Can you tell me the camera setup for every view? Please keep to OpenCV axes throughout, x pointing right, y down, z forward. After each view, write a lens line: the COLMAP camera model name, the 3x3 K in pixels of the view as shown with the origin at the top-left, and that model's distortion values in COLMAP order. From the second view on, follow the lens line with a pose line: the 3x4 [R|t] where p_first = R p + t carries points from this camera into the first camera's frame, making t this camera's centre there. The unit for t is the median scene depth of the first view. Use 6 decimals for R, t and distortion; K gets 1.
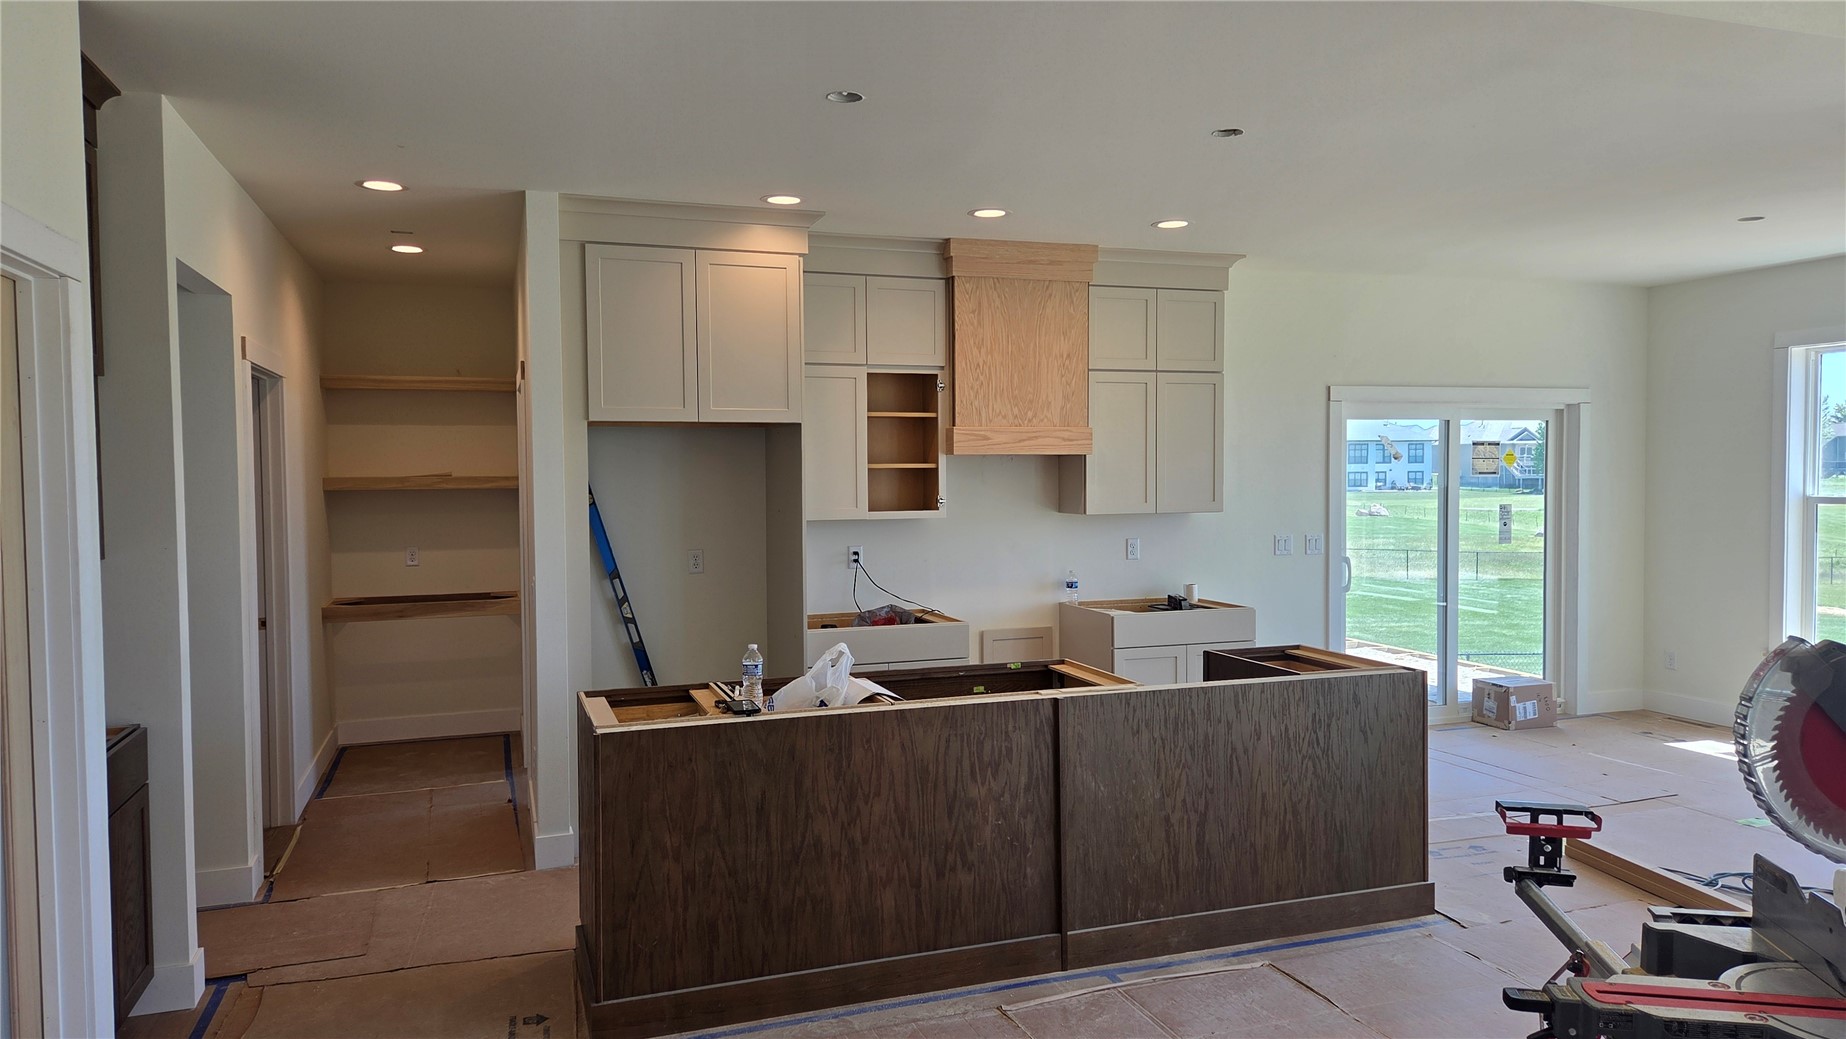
lens RADIAL K [[1237.7, 0, 925.1], [0, 1237.7, 467.7], [0, 0, 1]] dist [0.088852, 0.000079]
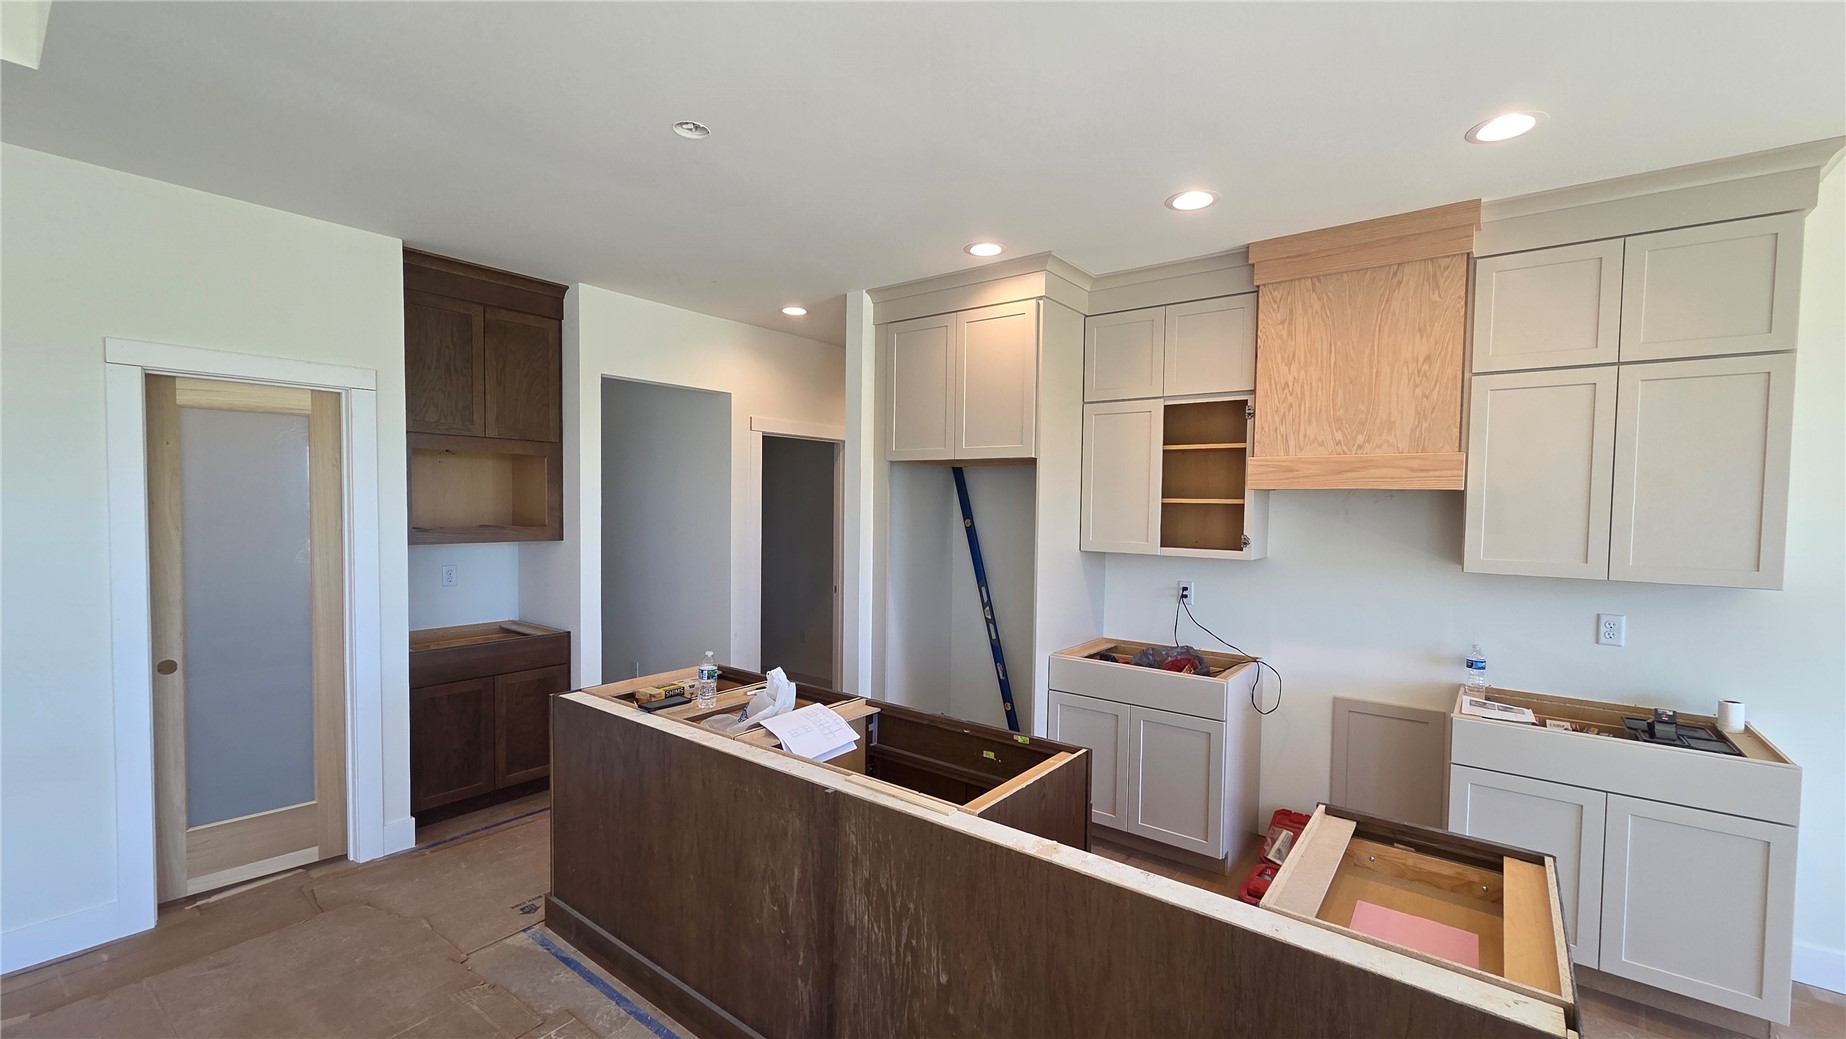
lens RADIAL K [[755.2, 0, 925.7], [0, 755.2, 510.5], [0, 0, 1]] dist [0.001913, -0.000240]
pose [[0.542736, 0.025161, -0.839526, 0.346558], [-0.019247, 0.999661, 0.017518, -0.000374], [0.839683, 0.006651, 0.543036, 0.509831]]
